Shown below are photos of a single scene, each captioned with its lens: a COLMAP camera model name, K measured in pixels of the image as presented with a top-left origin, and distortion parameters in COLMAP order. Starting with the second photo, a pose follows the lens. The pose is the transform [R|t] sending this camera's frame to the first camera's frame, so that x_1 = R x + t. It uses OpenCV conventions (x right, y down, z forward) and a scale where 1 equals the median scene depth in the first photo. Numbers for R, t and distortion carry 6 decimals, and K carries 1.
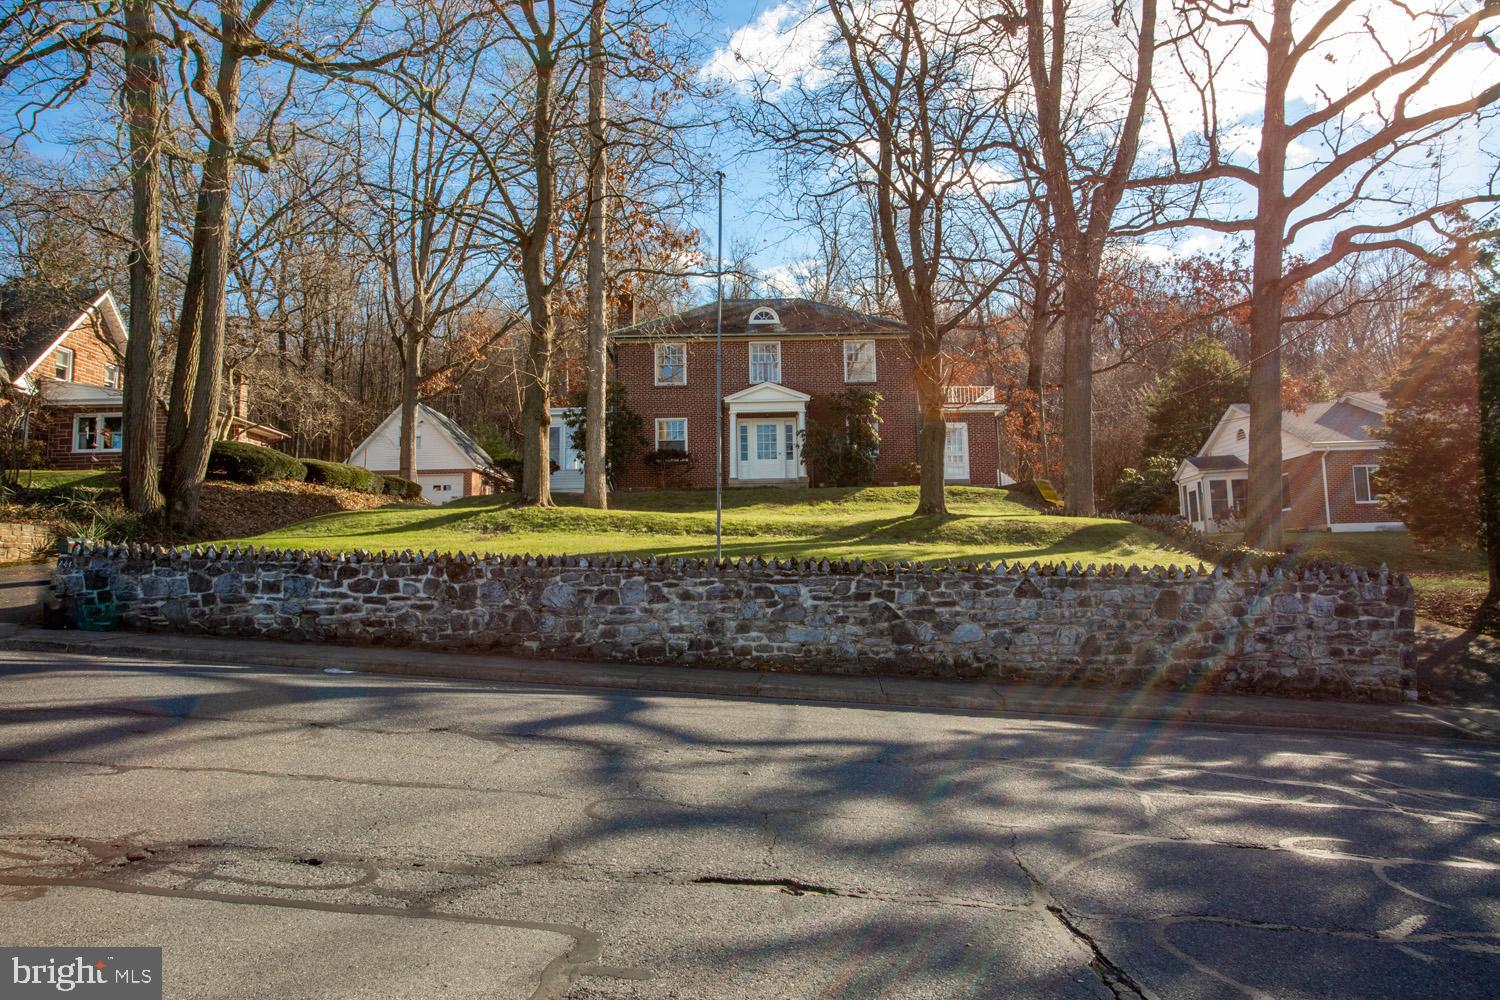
lens RADIAL K [[933.3, 0, 750.0], [0, 933.3, 500.0], [0, 0, 1]] dist [-0.103653, 0.112457]
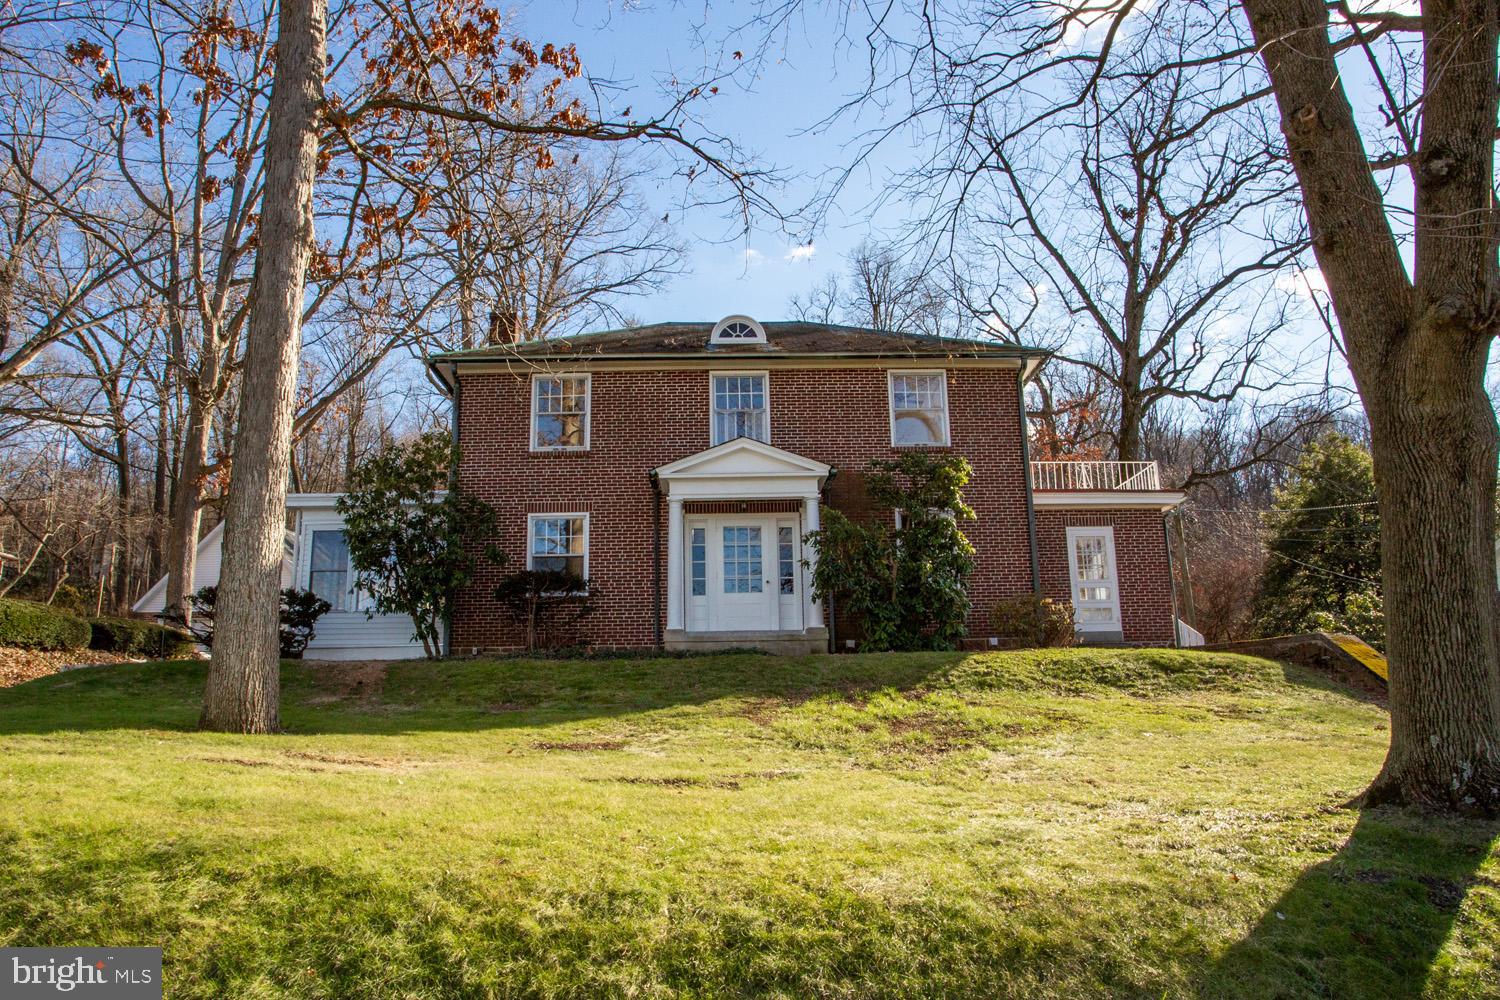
lens RADIAL K [[936.0, 0, 734.1], [0, 936.0, 568.4], [0, 0, 1]] dist [-0.080284, 0.035906]
pose [[0.999981, 0.004128, 0.004470, 0.027102], [-0.003748, 0.996624, -0.082015, -0.036293], [-0.004794, 0.081997, 0.996621, 1.191652]]
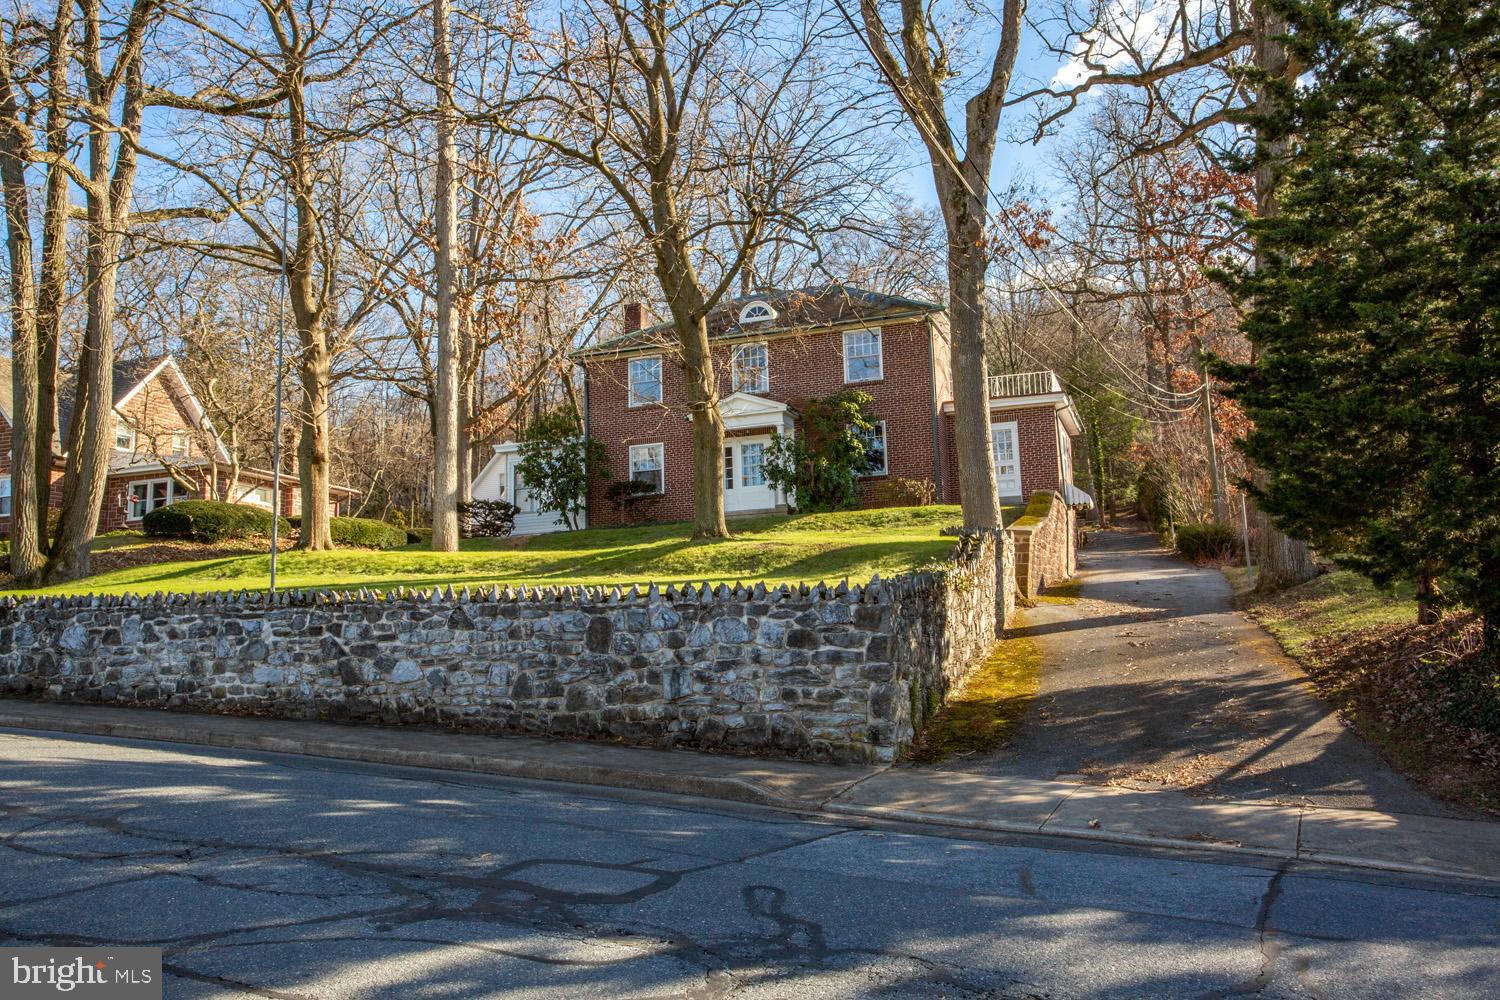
lens RADIAL K [[1172.4, 0, 750.0], [0, 1172.4, 500.0], [0, 0, 1]] dist [0.001101, 0.008661]
pose [[0.939684, -0.056613, -0.337327, 0.889444], [0.041669, 0.997809, -0.051383, 0.052672], [0.339497, 0.034228, 0.939984, 0.077396]]
